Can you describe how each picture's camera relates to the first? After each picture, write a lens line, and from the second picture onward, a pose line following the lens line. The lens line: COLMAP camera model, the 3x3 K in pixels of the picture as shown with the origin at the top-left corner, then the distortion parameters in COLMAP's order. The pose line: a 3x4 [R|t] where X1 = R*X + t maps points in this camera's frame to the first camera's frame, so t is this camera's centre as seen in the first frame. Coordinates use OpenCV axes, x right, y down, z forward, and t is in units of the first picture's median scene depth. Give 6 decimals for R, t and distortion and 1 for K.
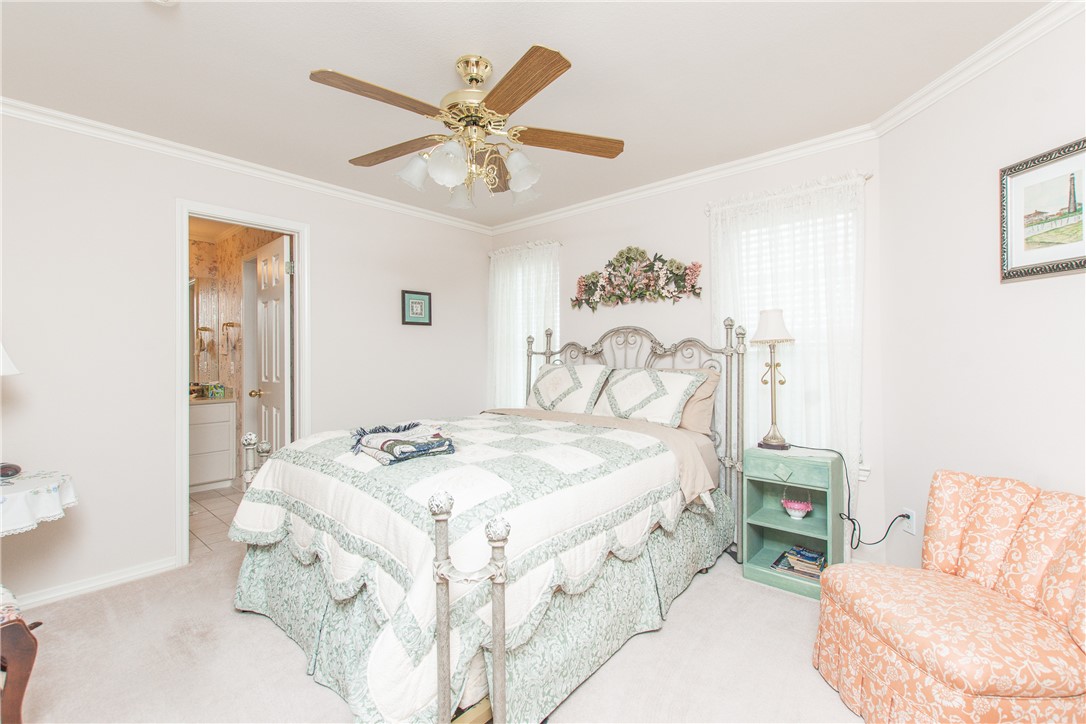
lens RADIAL K [[466.8, 0, 543.0], [0, 466.8, 362.0], [0, 0, 1]] dist [-0.000124, -0.000078]
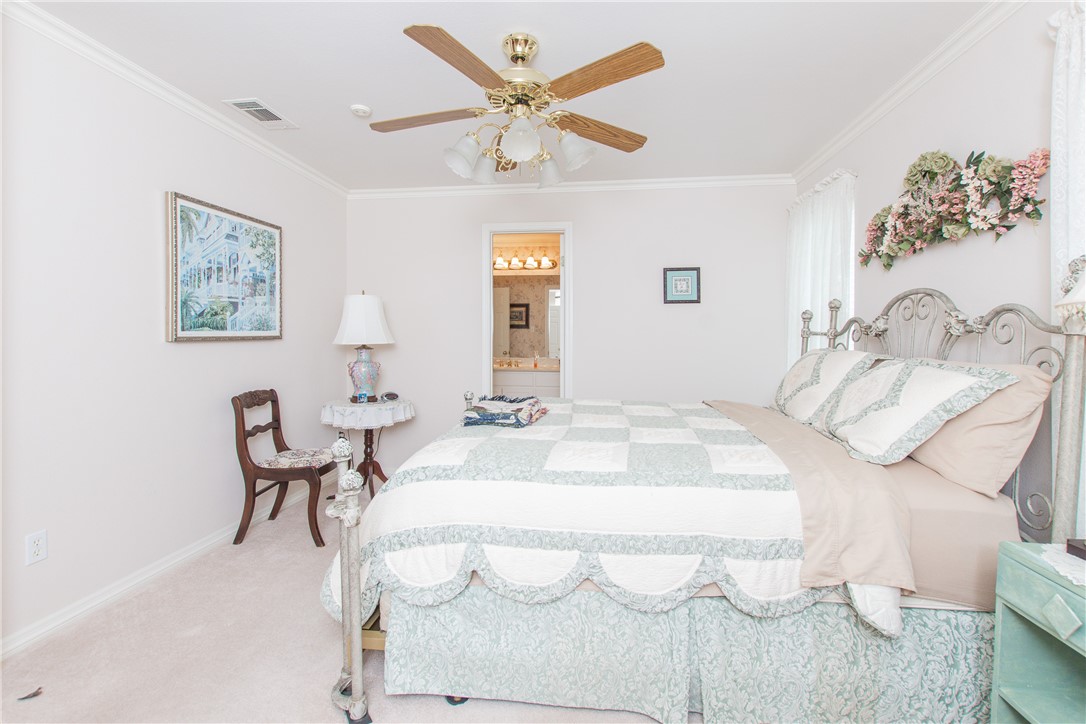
lens RADIAL K [[470.6, 0, 543.2], [0, 470.6, 351.7], [0, 0, 1]] dist [-0.001098, -0.000072]
pose [[0.570317, 0.034952, -0.820681, 0.429632], [-0.019974, 0.999389, 0.028682, -0.003802], [0.821182, 0.000035, 0.570667, 0.274536]]
